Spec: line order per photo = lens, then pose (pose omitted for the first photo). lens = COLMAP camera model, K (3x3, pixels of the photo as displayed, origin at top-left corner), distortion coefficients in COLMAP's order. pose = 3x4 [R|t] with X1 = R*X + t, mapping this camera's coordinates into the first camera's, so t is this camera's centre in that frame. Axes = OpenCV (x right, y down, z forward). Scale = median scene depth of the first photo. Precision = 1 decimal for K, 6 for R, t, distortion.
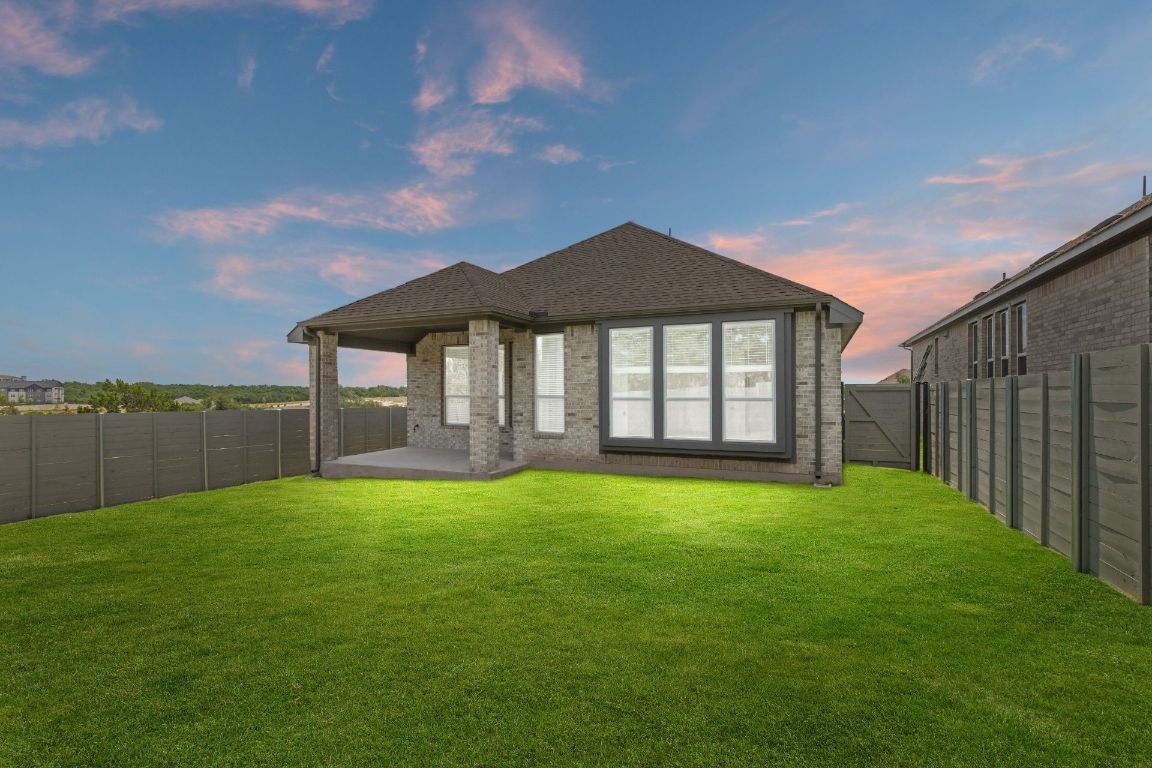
lens RADIAL K [[517.8, 0, 578.6], [0, 517.8, 381.2], [0, 0, 1]] dist [0.008844, -0.000729]
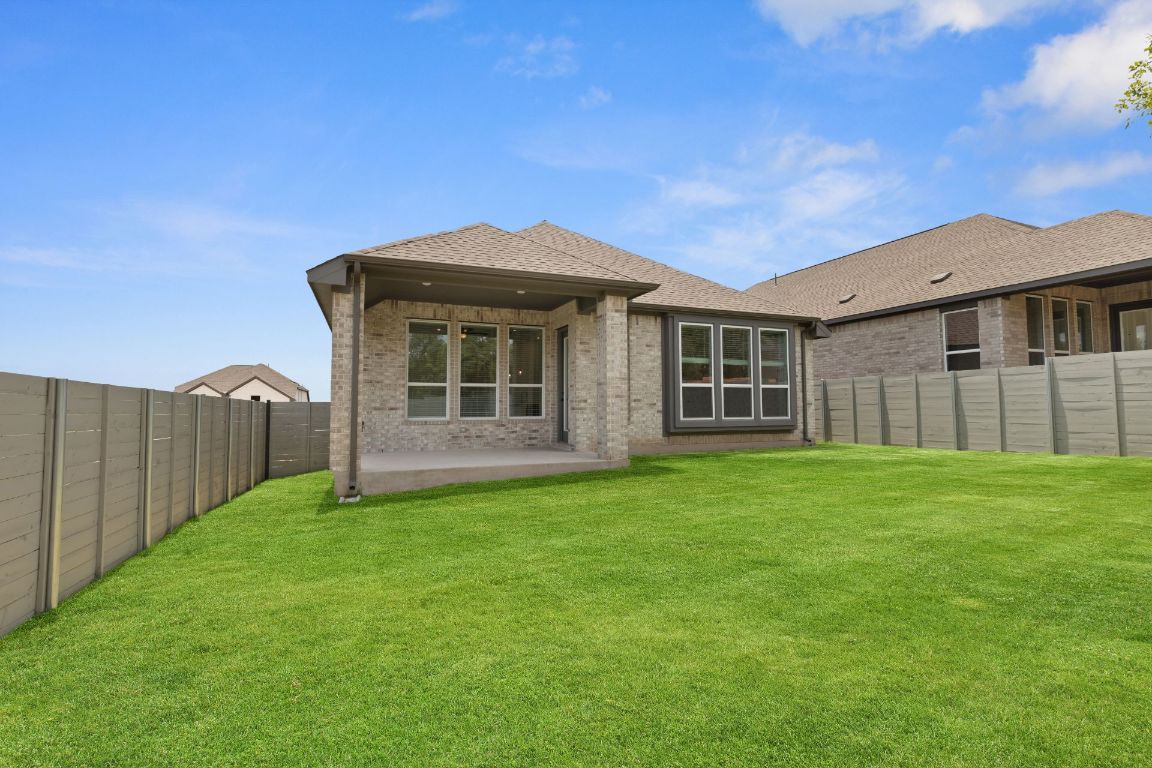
lens RADIAL K [[517.8, 0, 578.6], [0, 517.8, 381.2], [0, 0, 1]] dist [0.008844, -0.000729]
pose [[0.695942, 0.036341, 0.717178, -0.839933], [-0.014445, 0.999225, -0.036616, 0.066135], [-0.717953, 0.015123, 0.695927, 0.371895]]
